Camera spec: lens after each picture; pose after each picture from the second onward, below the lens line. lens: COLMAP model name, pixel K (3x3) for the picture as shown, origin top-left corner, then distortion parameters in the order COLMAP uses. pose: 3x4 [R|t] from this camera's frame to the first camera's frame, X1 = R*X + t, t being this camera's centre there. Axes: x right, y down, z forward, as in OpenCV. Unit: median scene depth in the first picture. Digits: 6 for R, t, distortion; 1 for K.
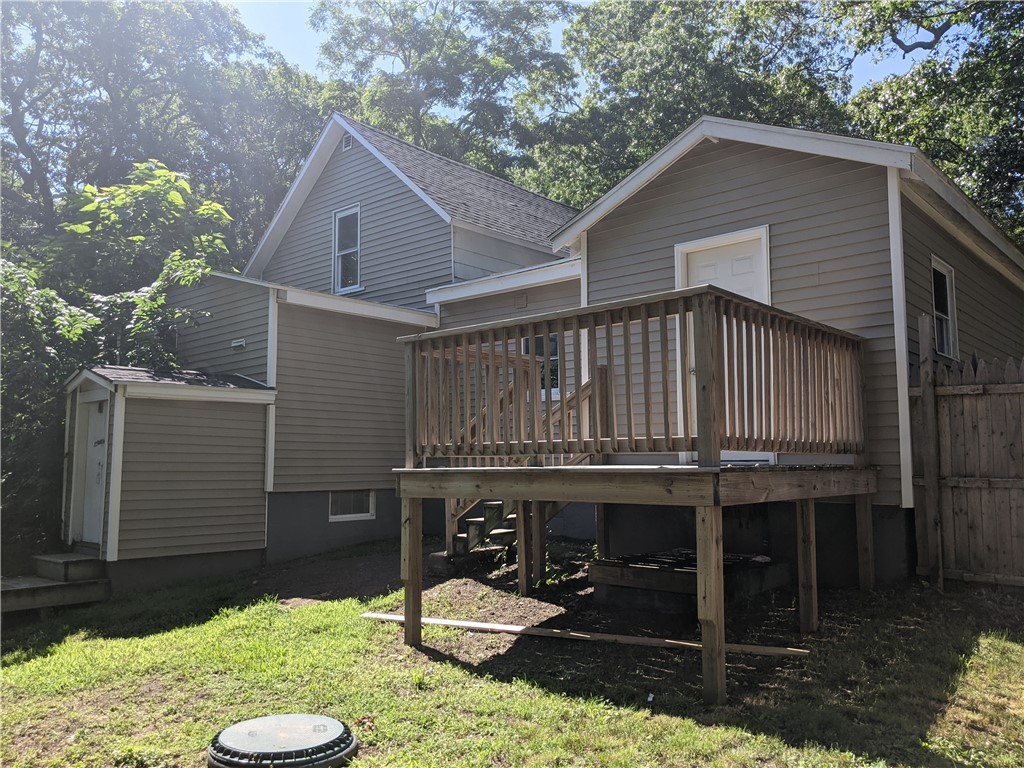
lens RADIAL K [[813.3, 0, 512.3], [0, 813.3, 385.5], [0, 0, 1]] dist [0.038008, -0.085649]
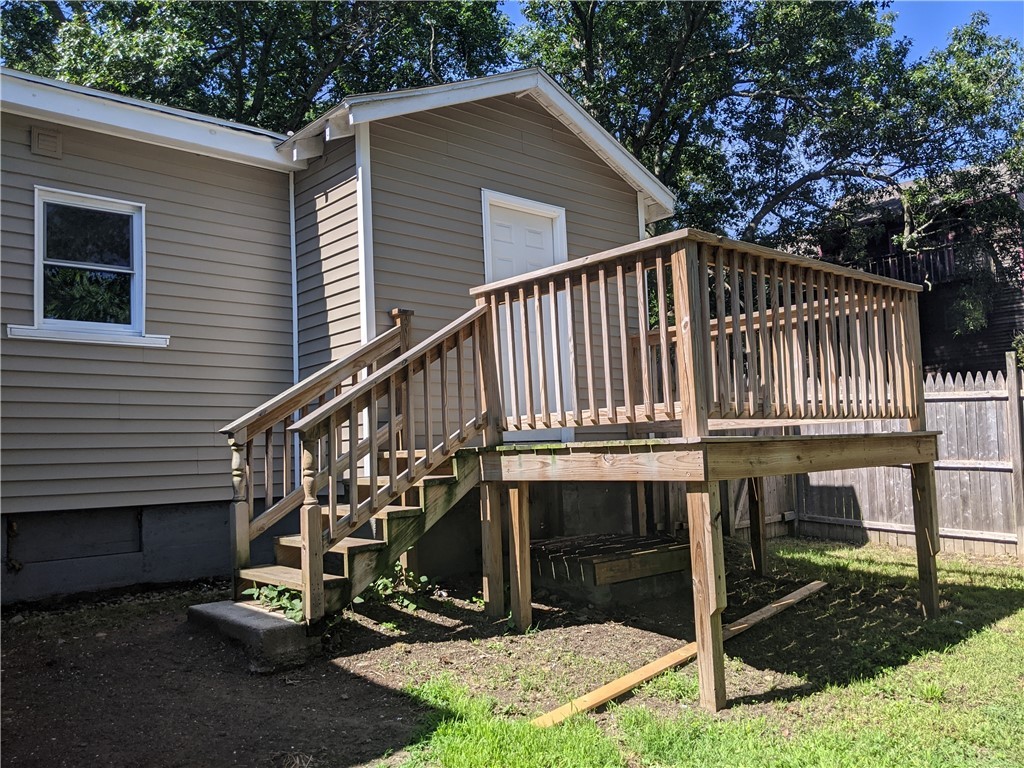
lens RADIAL K [[813.3, 0, 521.5], [0, 813.3, 357.6], [0, 0, 1]] dist [0.038008, -0.085649]
pose [[0.109223, 0.111600, 0.987733, -0.826752], [-0.071437, 0.991989, -0.104181, 0.121466], [-0.991447, -0.059182, 0.116320, 1.109084]]
